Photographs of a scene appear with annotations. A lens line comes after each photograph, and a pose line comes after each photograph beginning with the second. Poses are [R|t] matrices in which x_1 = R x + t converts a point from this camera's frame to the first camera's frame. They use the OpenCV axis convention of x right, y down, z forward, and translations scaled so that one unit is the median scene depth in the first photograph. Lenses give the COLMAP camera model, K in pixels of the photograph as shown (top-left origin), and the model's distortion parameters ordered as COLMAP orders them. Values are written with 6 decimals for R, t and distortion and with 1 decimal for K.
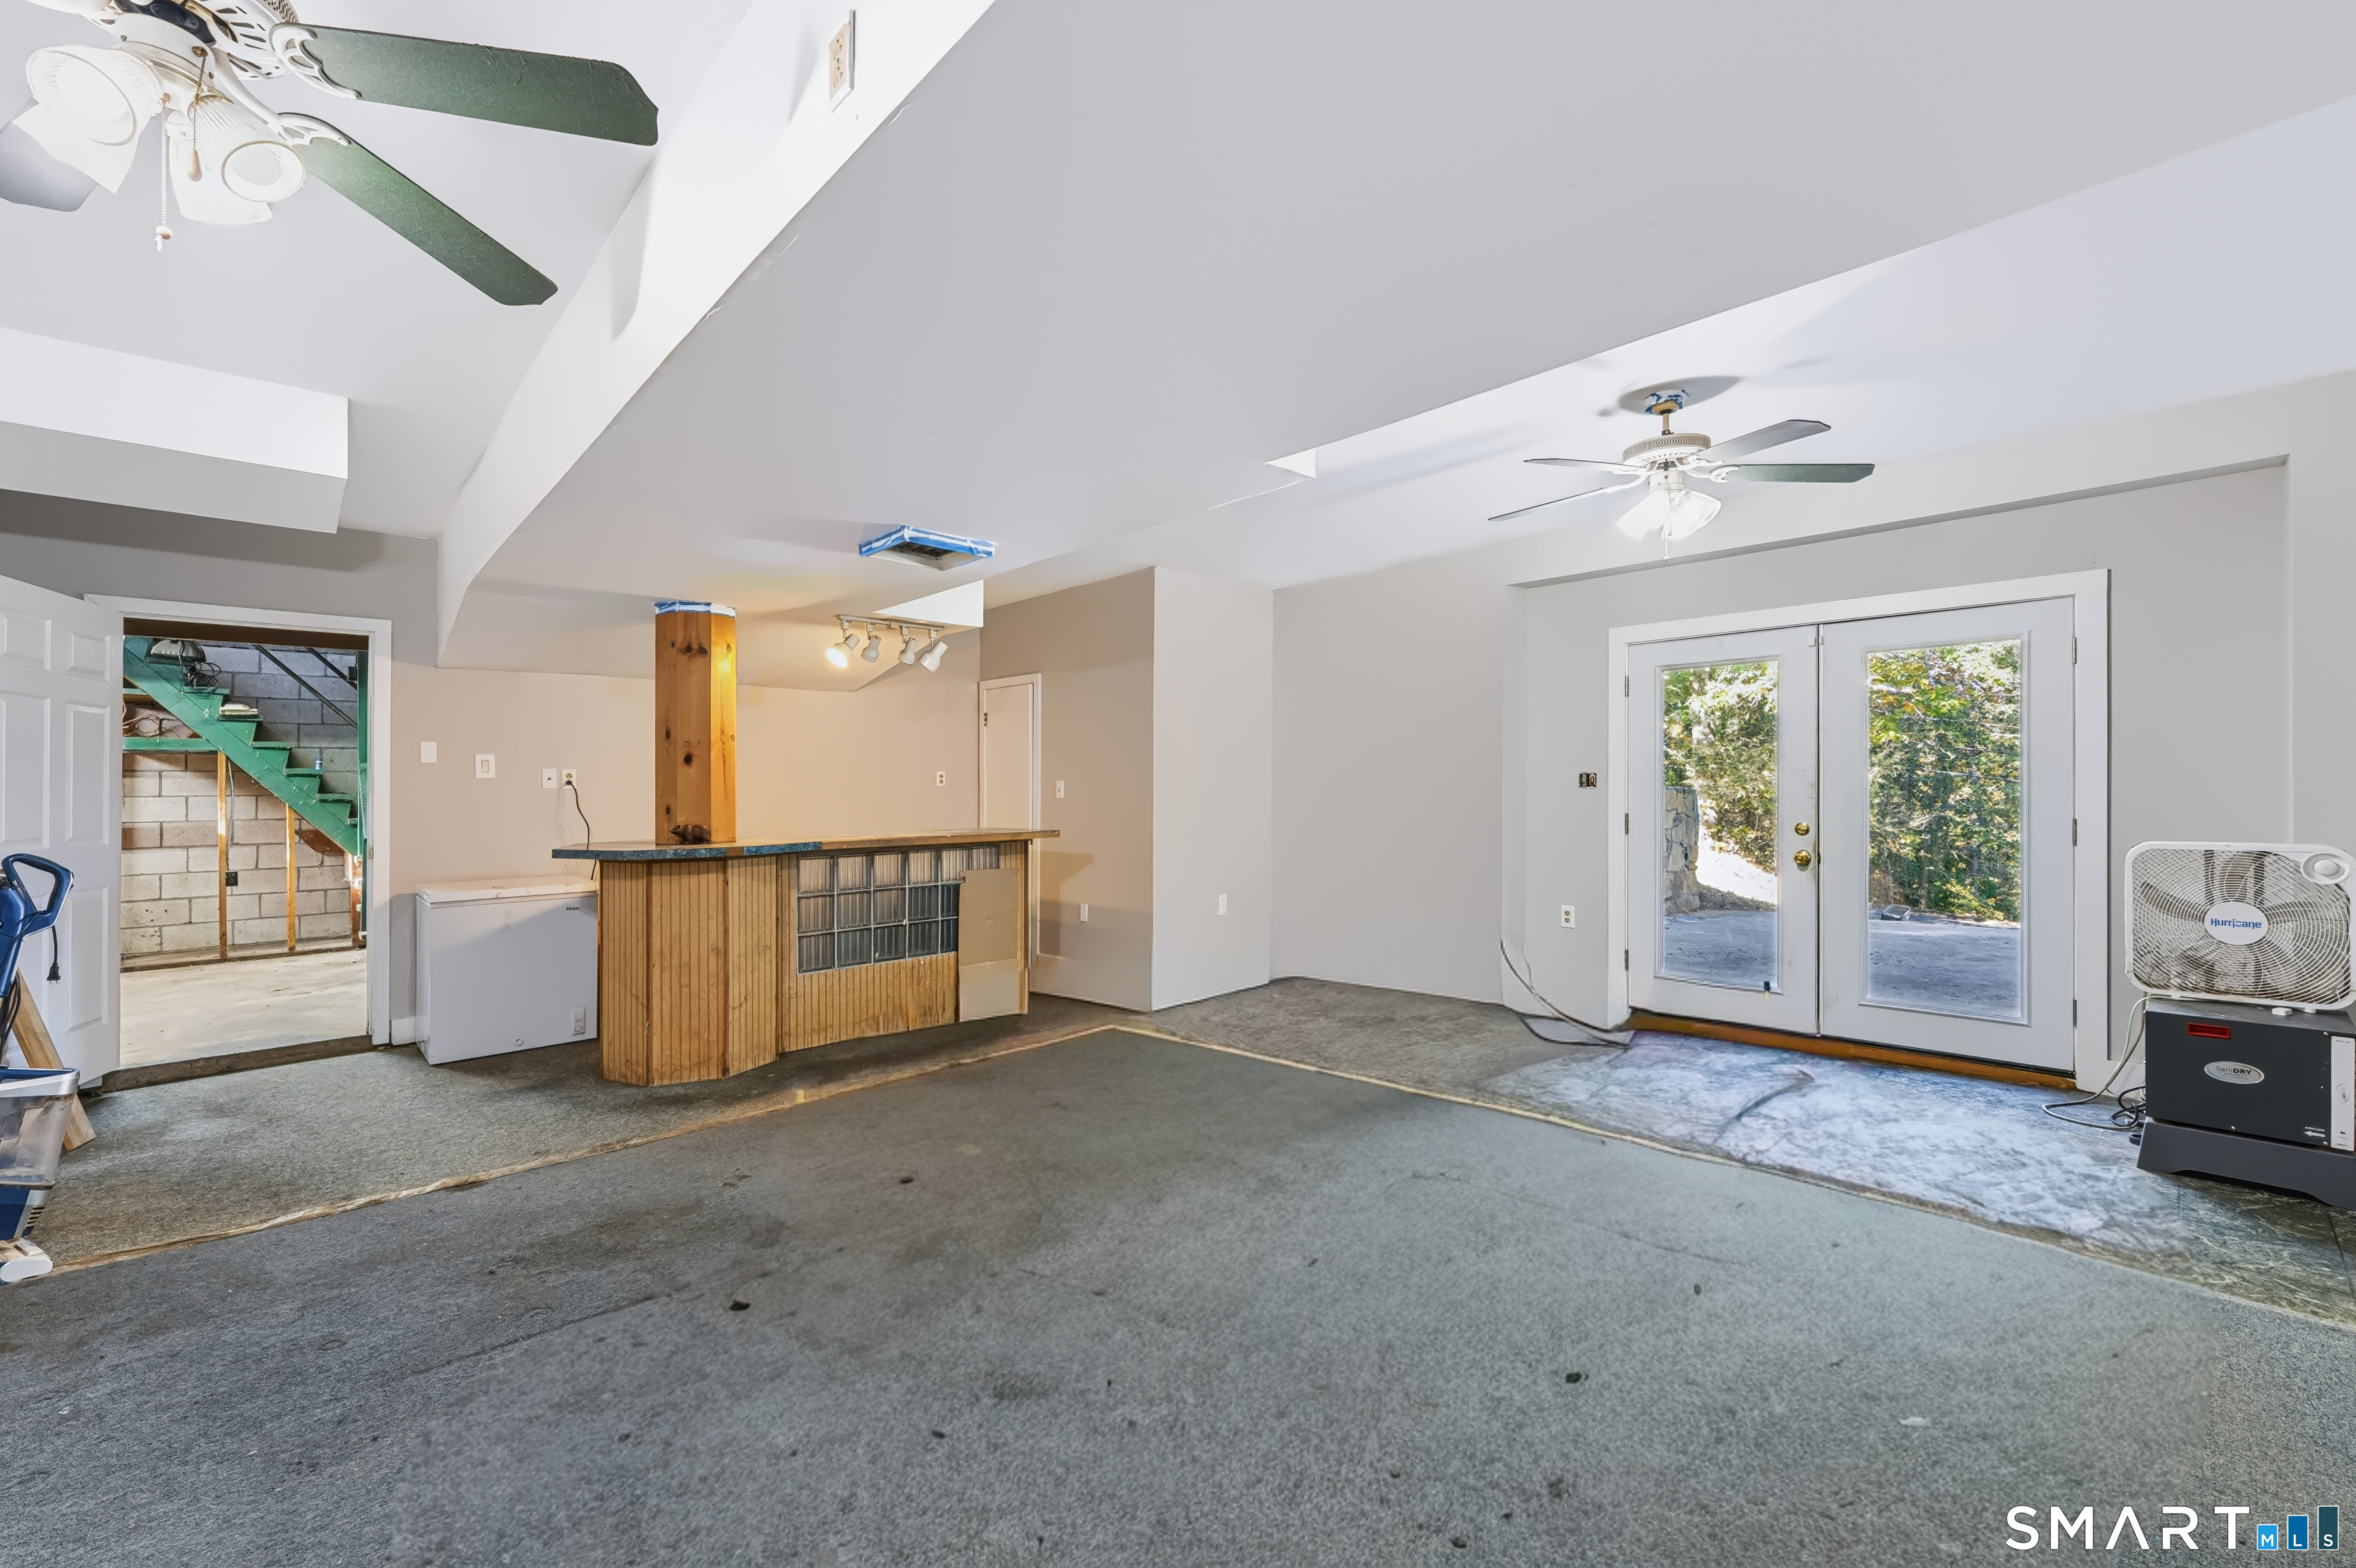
lens RADIAL K [[969.9, 0, 1178.0], [0, 969.9, 784.0], [0, 0, 1]] dist [-0.000501, 0.000078]
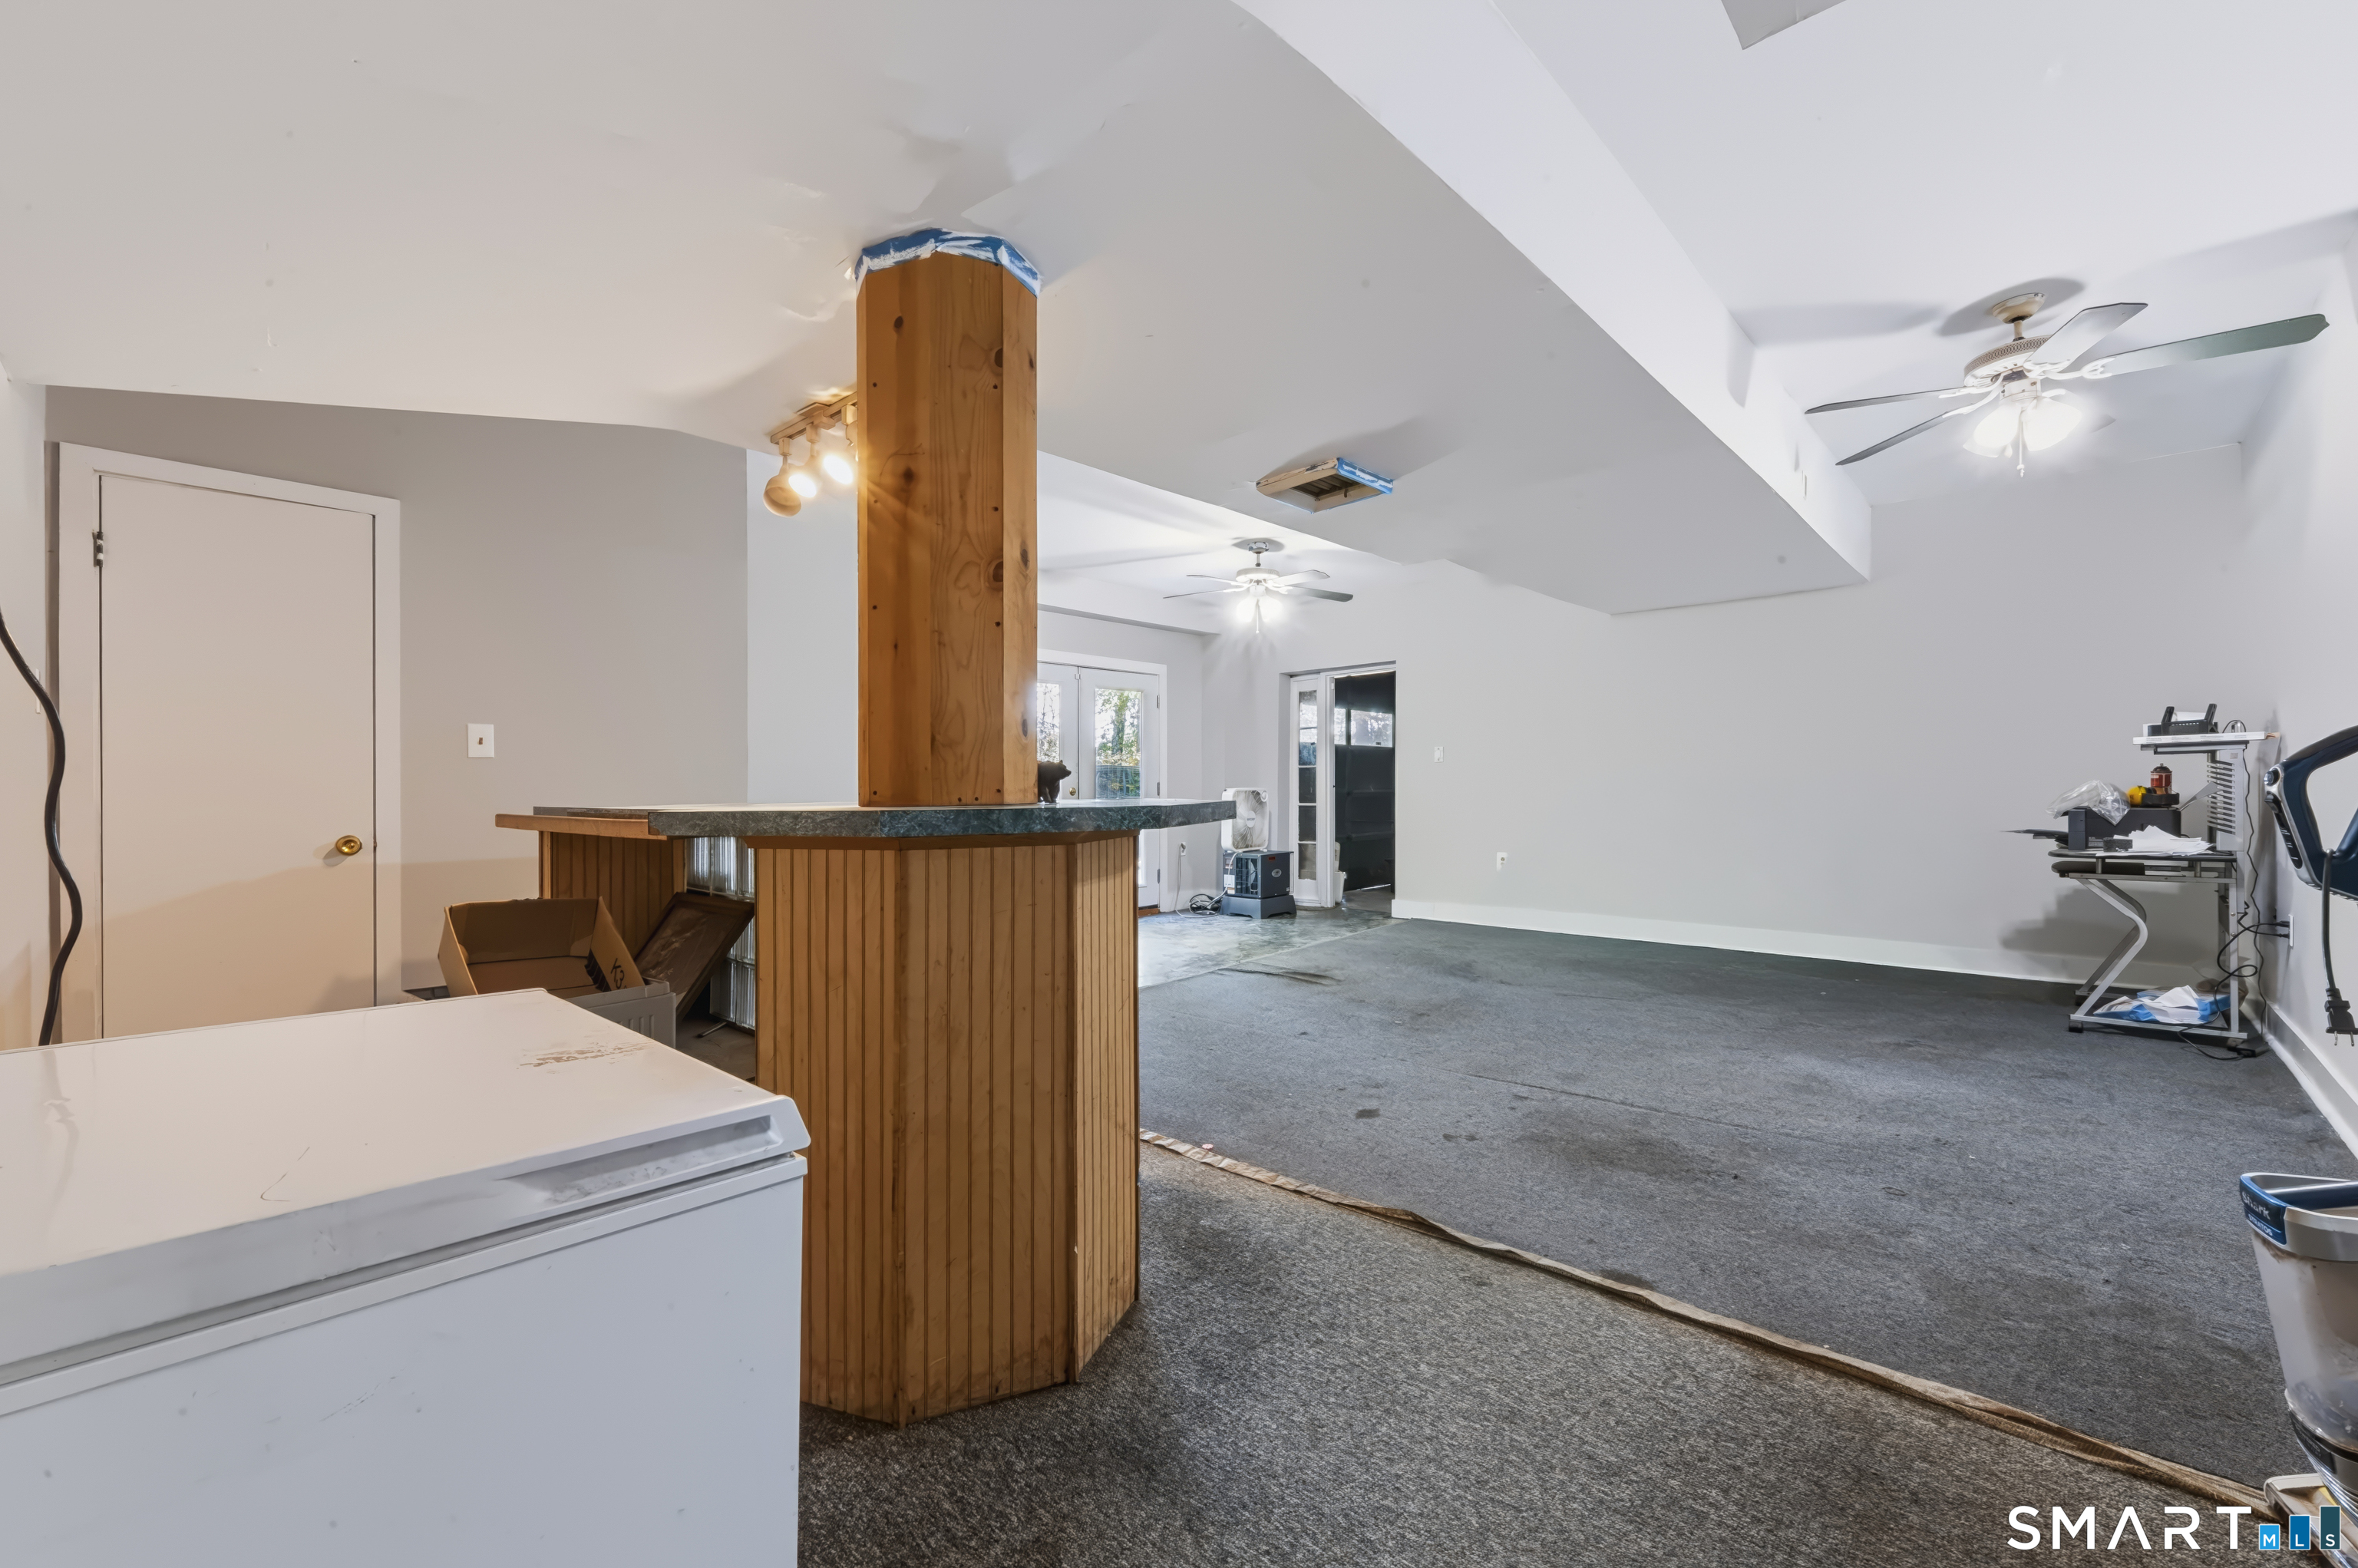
lens RADIAL K [[951.1, 0, 1179.0], [0, 951.1, 784.0], [0, 0, 1]] dist [0.000783, -0.000054]
pose [[-0.064753, 0.014838, 0.997791, -0.879242], [0.013352, 0.999813, -0.014002, 0.055280], [-0.997812, 0.012416, -0.064939, 0.865698]]
